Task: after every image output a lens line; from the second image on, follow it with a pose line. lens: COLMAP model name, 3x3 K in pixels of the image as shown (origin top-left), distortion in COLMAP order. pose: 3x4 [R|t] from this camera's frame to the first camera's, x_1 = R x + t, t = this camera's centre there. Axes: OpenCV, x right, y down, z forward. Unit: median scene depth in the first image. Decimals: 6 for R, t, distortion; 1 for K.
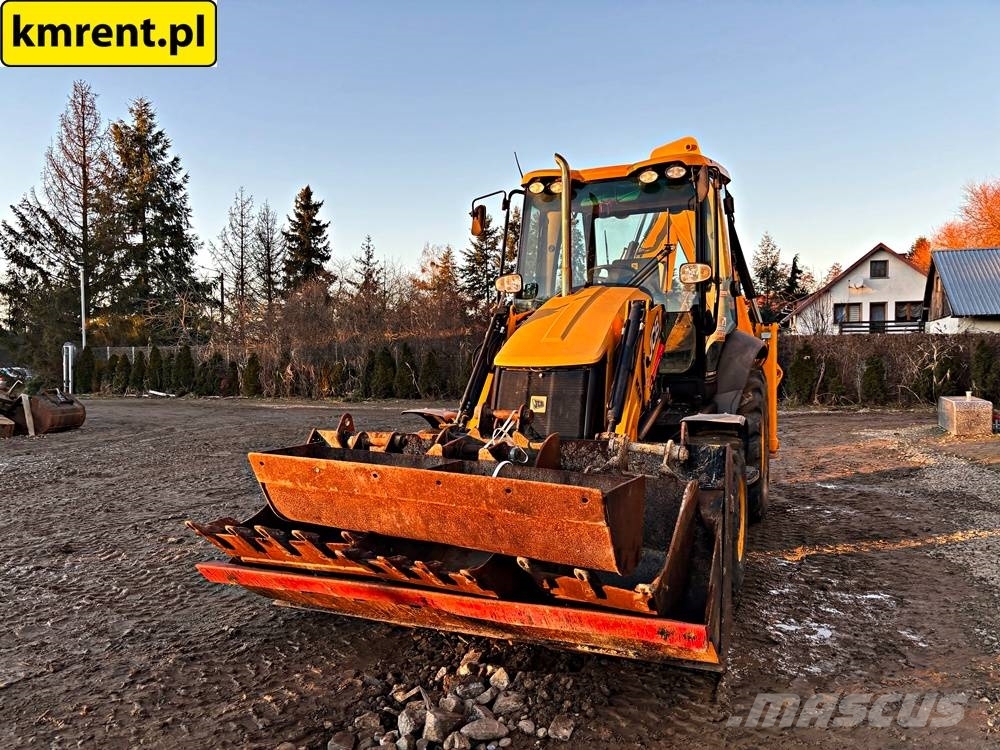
lens RADIAL K [[753.7, 0, 494.7], [0, 753.7, 383.9], [0, 0, 1]] dist [0.056823, -0.064805]
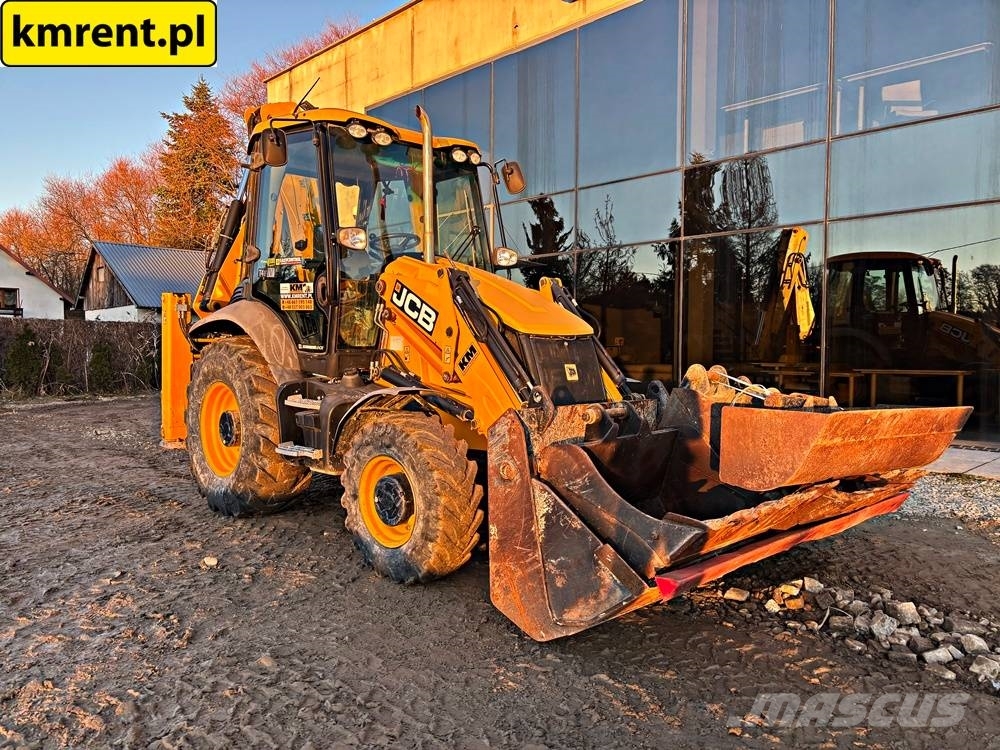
lens RADIAL K [[753.7, 0, 494.8], [0, 753.7, 383.6], [0, 0, 1]] dist [0.056823, -0.064805]
pose [[0.391500, -0.033468, 0.919569, -0.212620], [0.025055, 0.999356, 0.025705, 0.003202], [-0.919837, 0.012976, 0.392086, 0.160278]]
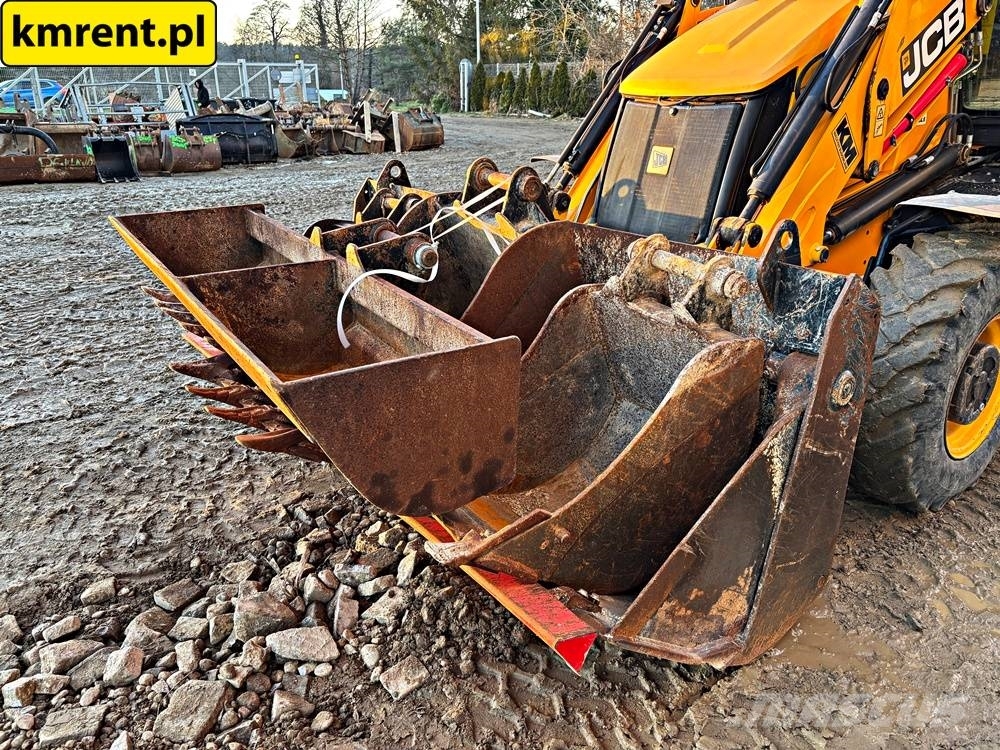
lens RADIAL K [[753.7, 0, 506.7], [0, 753.7, 372.5], [0, 0, 1]] dist [0.056823, -0.064805]
pose [[0.873791, 0.180385, -0.451609, 0.061330], [-0.019984, 0.941195, 0.337272, -0.003936], [0.485890, -0.285680, 0.826013, 0.082856]]
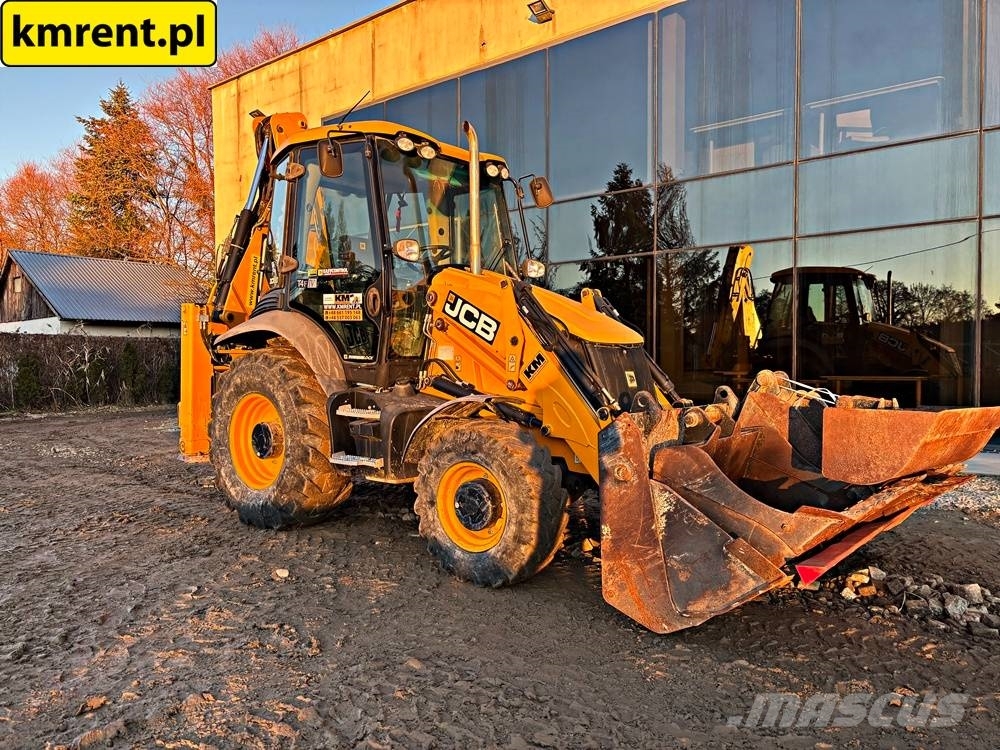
lens RADIAL K [[753.7, 0, 494.7], [0, 753.7, 382.7], [0, 0, 1]] dist [0.056823, -0.064805]
pose [[0.288375, -0.020491, 0.957298, -0.234823], [0.033428, 0.999377, 0.011322, 0.003205], [-0.956934, 0.028736, 0.288880, 0.201920]]
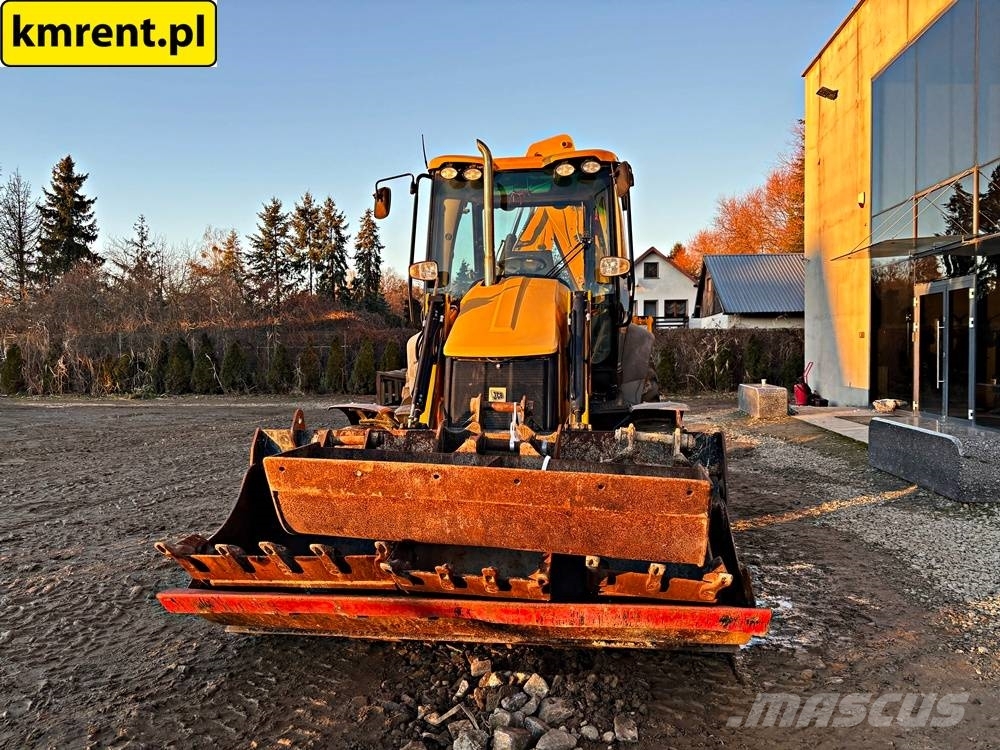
lens RADIAL K [[753.7, 0, 496.3], [0, 753.7, 371.9], [0, 0, 1]] dist [0.056823, -0.064805]
pose [[0.960058, -0.008010, 0.279686, -0.049270], [0.009544, 0.999946, -0.004123, 0.000027], [-0.279637, 0.006628, 0.960083, 0.016443]]
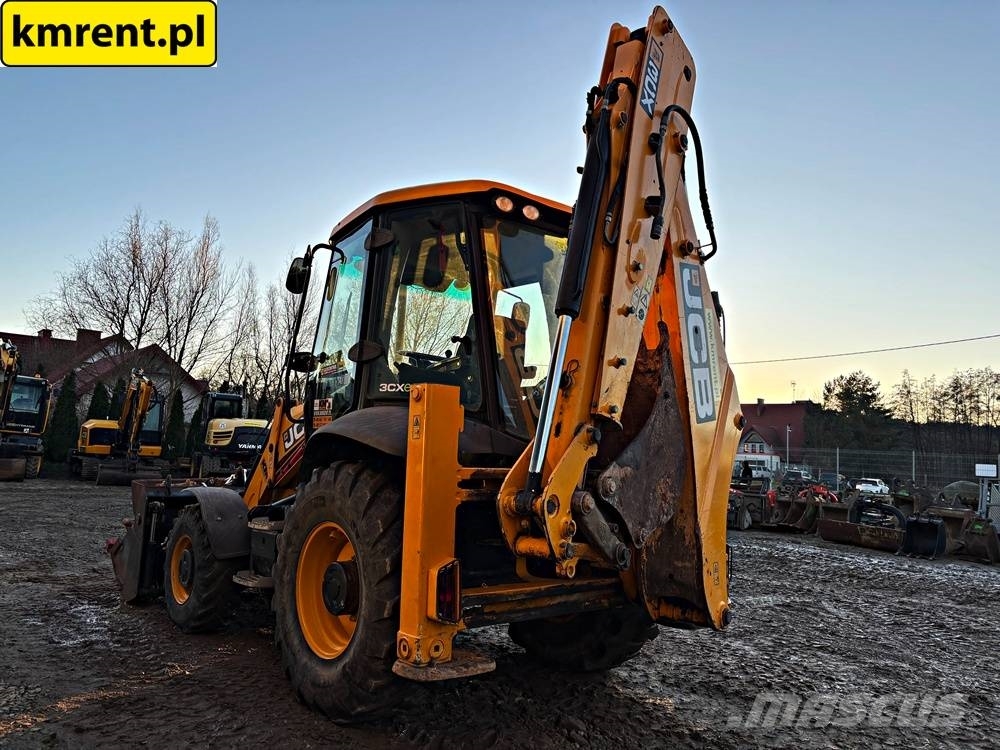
lens RADIAL K [[753.7, 0, 497.5], [0, 753.7, 377.4], [0, 0, 1]] dist [0.056823, -0.064805]
pose [[-0.438802, -0.097394, -0.893290, 0.286371], [-0.071886, 0.994727, -0.073141, -0.019514], [0.895704, 0.032121, -0.443489, 0.461437]]
